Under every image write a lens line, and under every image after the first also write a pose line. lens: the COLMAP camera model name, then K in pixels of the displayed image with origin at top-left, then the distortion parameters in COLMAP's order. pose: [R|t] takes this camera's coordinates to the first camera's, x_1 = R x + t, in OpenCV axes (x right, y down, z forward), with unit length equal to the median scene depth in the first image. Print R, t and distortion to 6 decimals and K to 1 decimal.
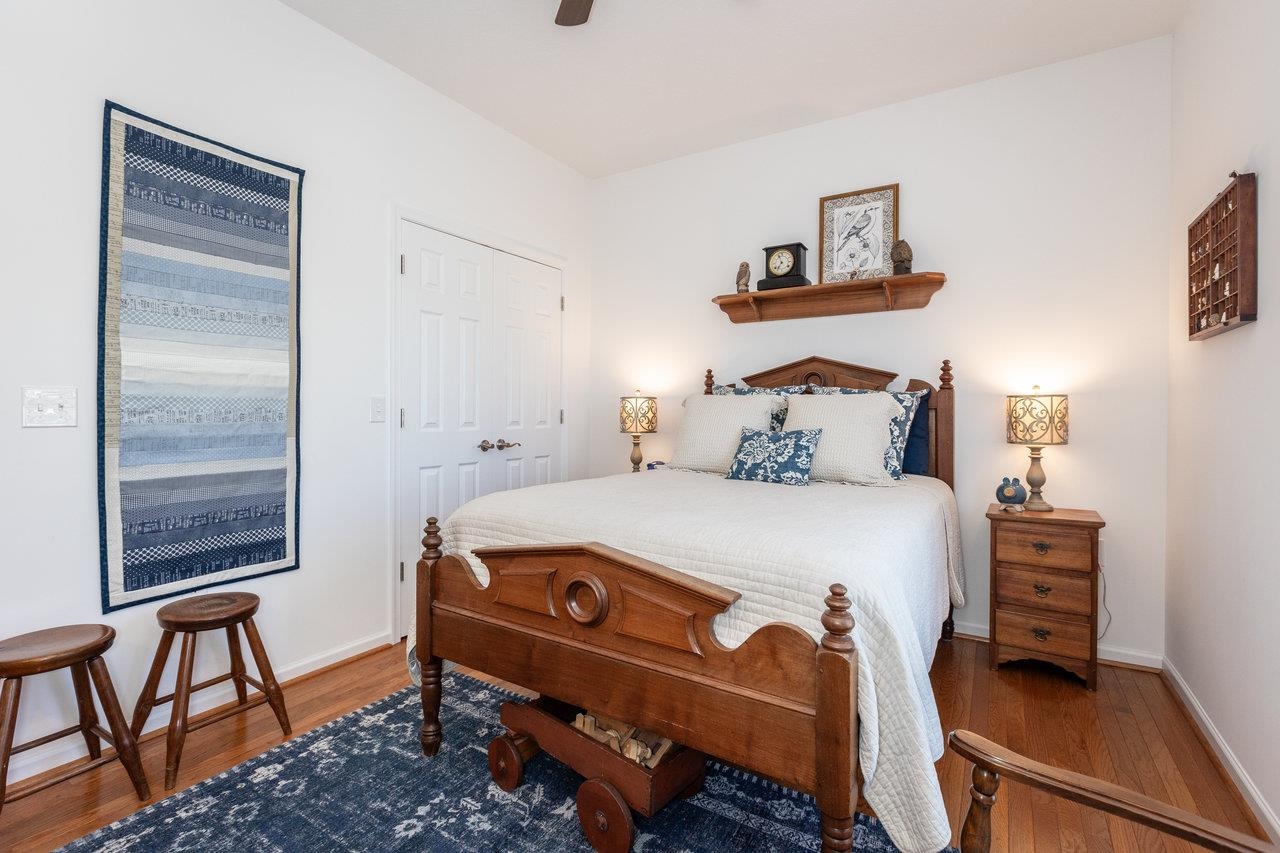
lens RADIAL K [[585.1, 0, 611.6], [0, 585.1, 403.3], [0, 0, 1]] dist [-0.003313, -0.000152]
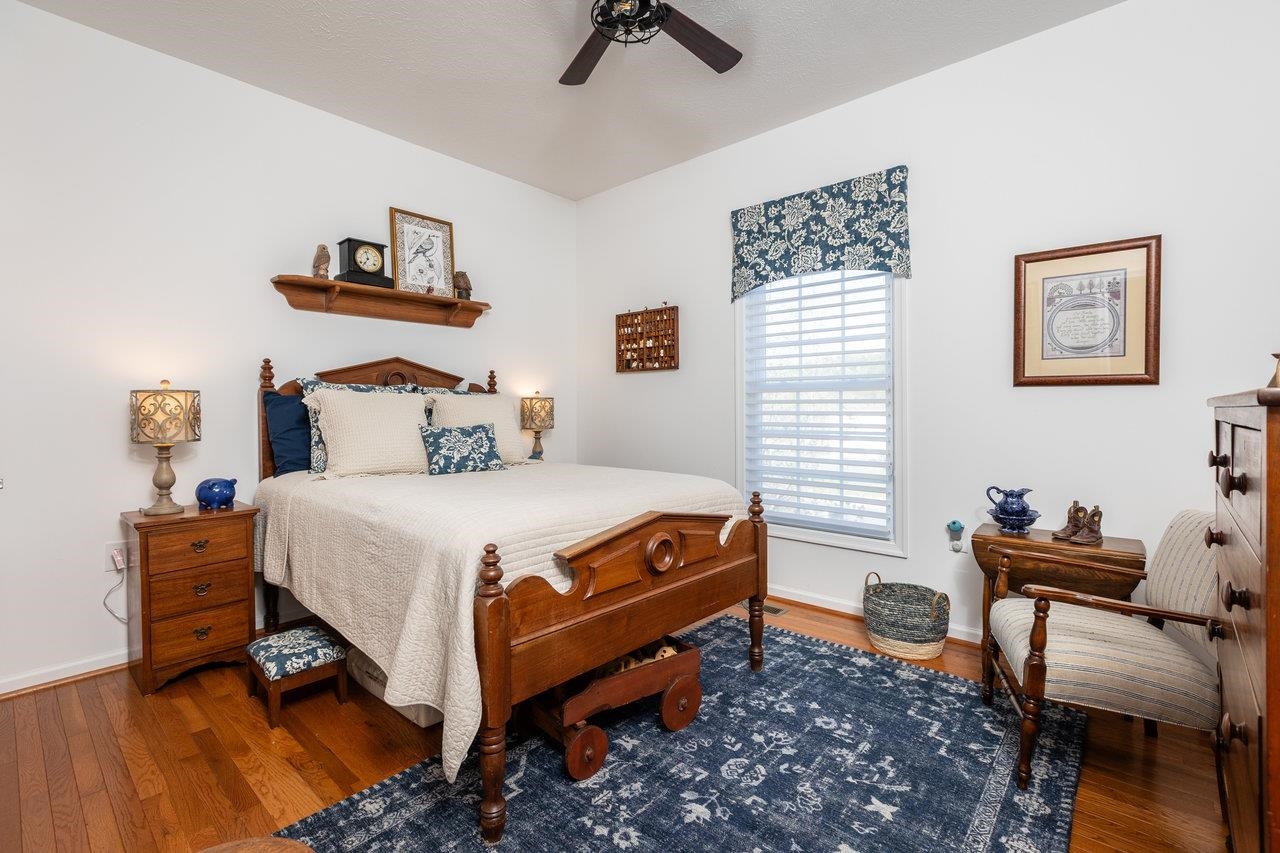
lens RADIAL K [[582.7, 0, 652.1], [0, 582.7, 394.2], [0, 0, 1]] dist [-0.000652, -0.000832]
pose [[0.135856, 0.017025, 0.990582, -0.784508], [-0.008386, 0.999836, -0.016034, -0.000117], [-0.990693, -0.006128, 0.135976, 0.492041]]
